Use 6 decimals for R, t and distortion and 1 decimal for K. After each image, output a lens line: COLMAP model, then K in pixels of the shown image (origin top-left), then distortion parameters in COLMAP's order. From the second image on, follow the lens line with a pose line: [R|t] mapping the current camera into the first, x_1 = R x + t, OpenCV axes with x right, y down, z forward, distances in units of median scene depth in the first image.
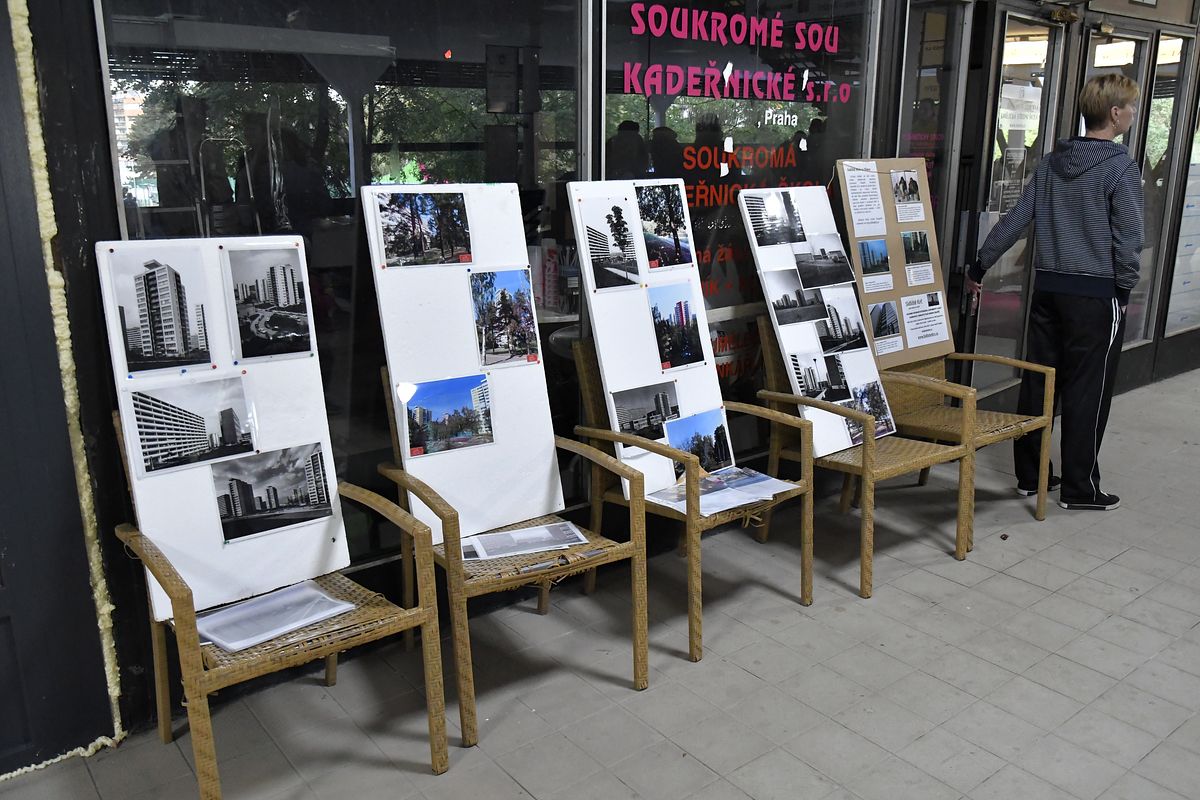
lens RADIAL K [[961.9, 0, 600.0], [0, 961.9, 400.0], [0, 0, 1]] dist [-0.027248, -0.006379]
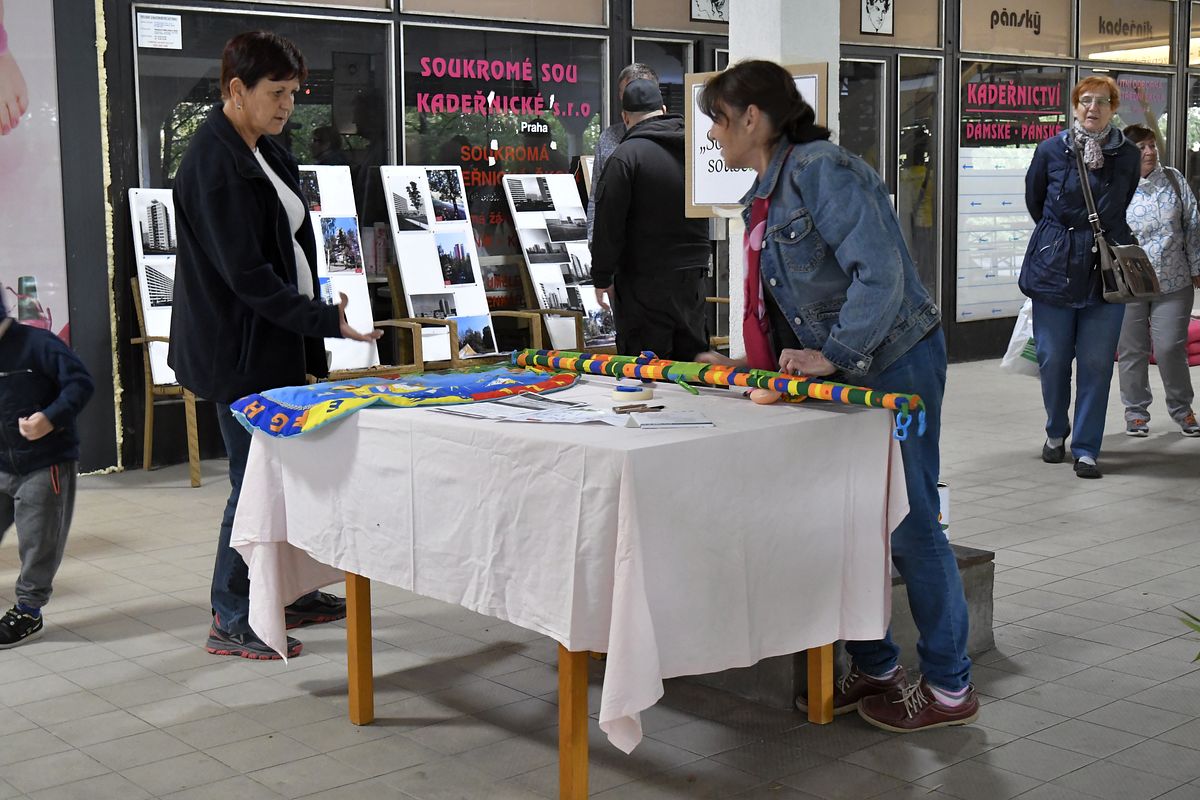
lens RADIAL K [[1659.6, 0, 600.0], [0, 1659.6, 400.0], [0, 0, 1]] dist [-0.041917, -0.048773]
pose [[0.998846, -0.018135, 0.044463, 0.188339], [0.024032, 0.990432, -0.135892, 0.508867], [-0.041573, 0.136804, 0.989725, -1.589212]]
